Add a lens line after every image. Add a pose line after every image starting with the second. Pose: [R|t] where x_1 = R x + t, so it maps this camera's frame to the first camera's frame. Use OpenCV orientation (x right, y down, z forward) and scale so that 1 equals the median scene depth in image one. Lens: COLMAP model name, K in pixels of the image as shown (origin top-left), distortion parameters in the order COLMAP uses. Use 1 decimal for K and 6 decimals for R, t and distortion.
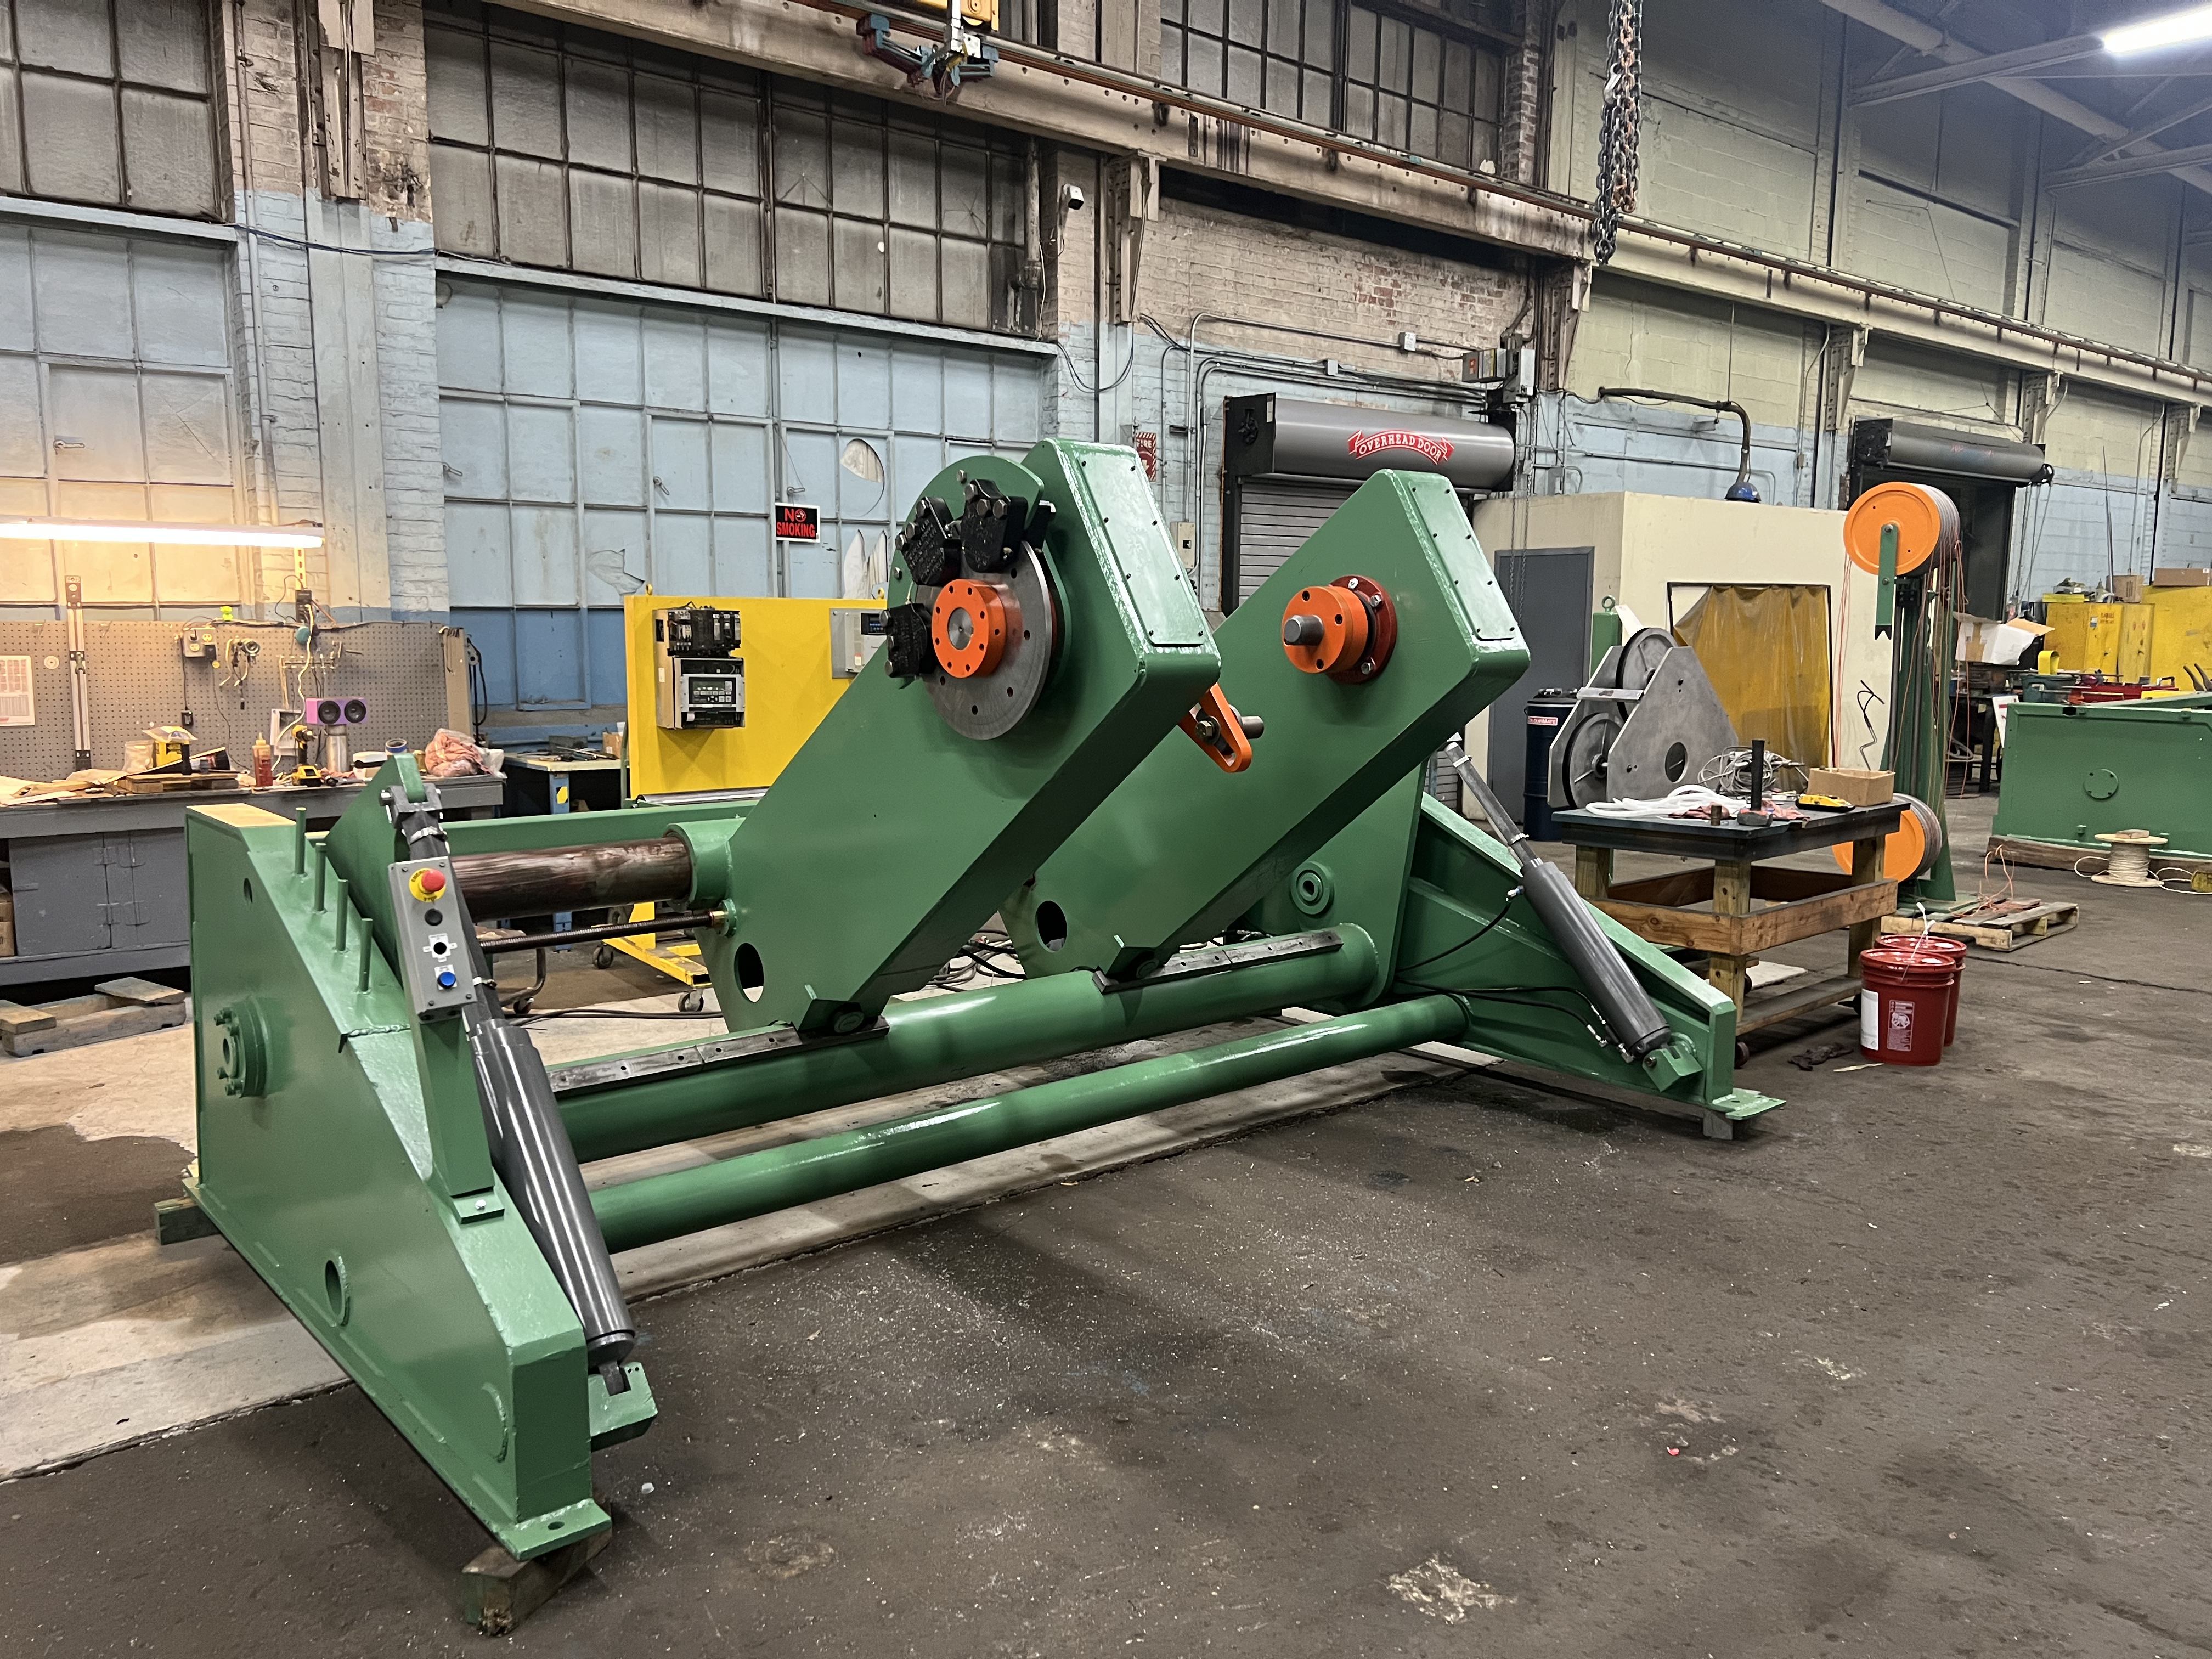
lens RADIAL K [[1664.5, 0, 1115.5], [0, 1664.5, 836.2], [0, 0, 1]] dist [0.048392, -0.056450]
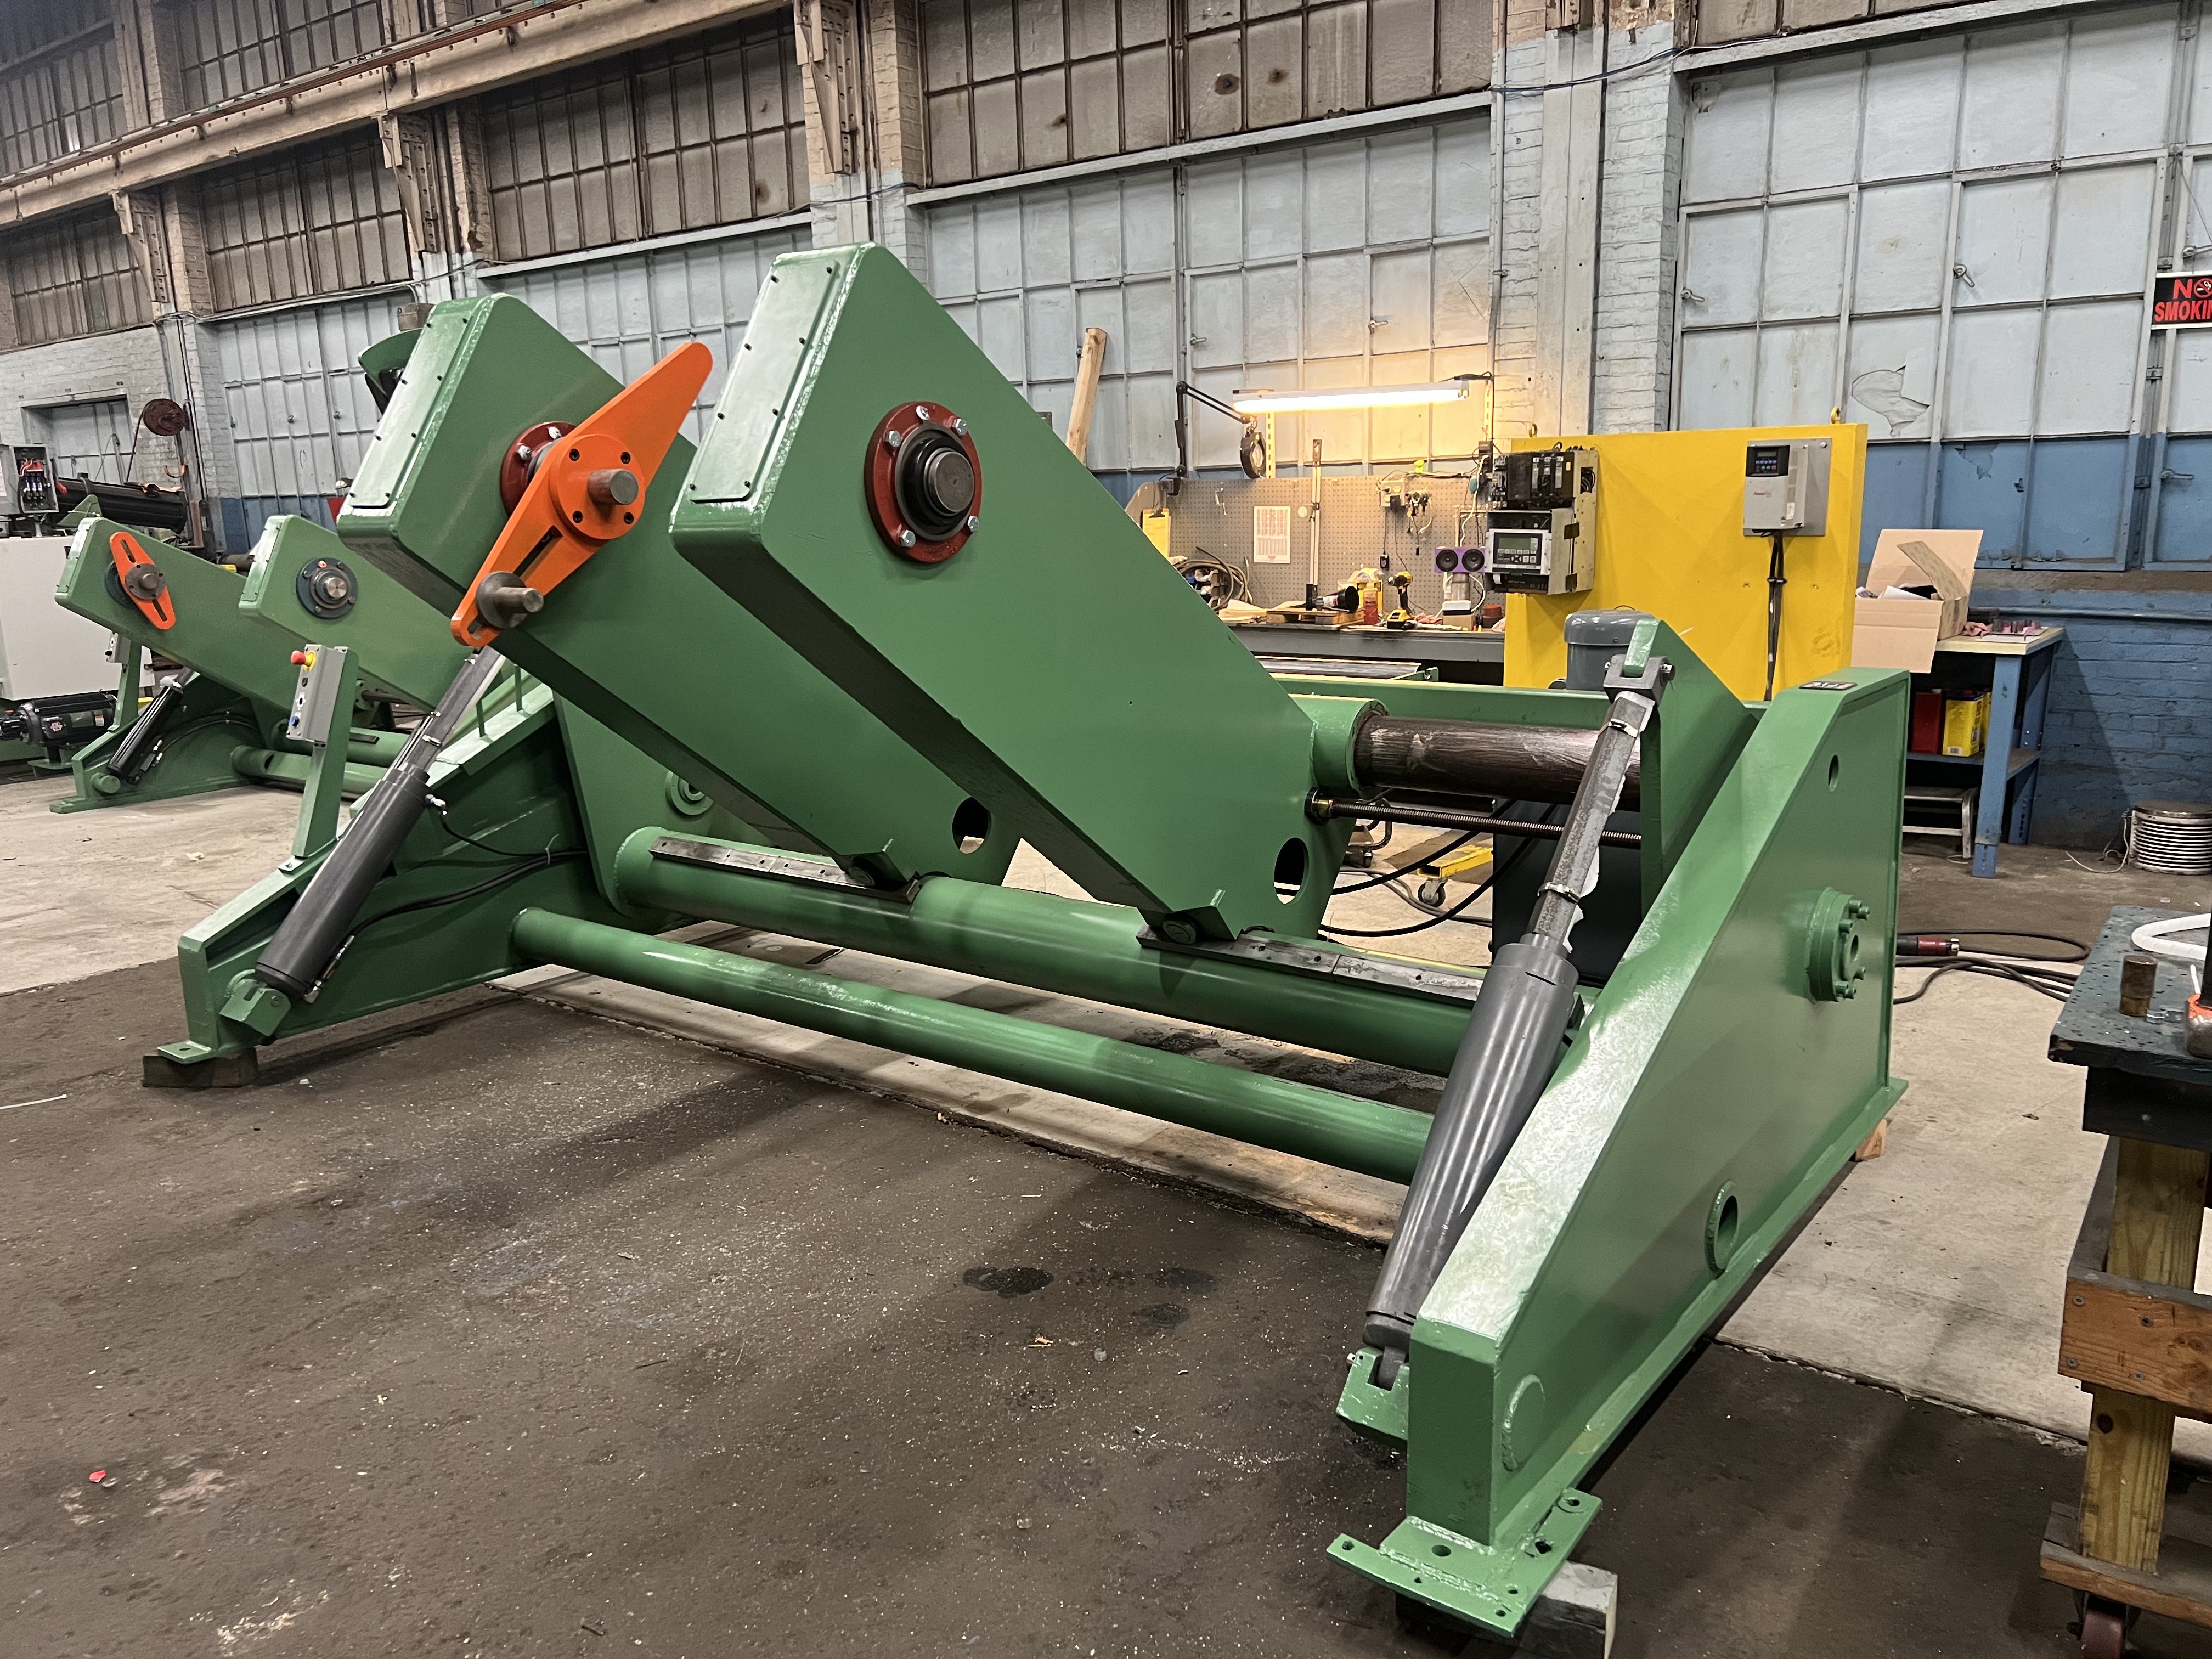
lens RADIAL K [[1664.5, 0, 1105.3], [0, 1664.5, 833.2], [0, 0, 1]] dist [0.048392, -0.056450]
pose [[0.195678, 0.192842, -0.961521, 0.498360], [-0.102657, 0.979116, 0.175479, -0.063905], [0.975280, 0.064369, 0.211388, 0.545061]]
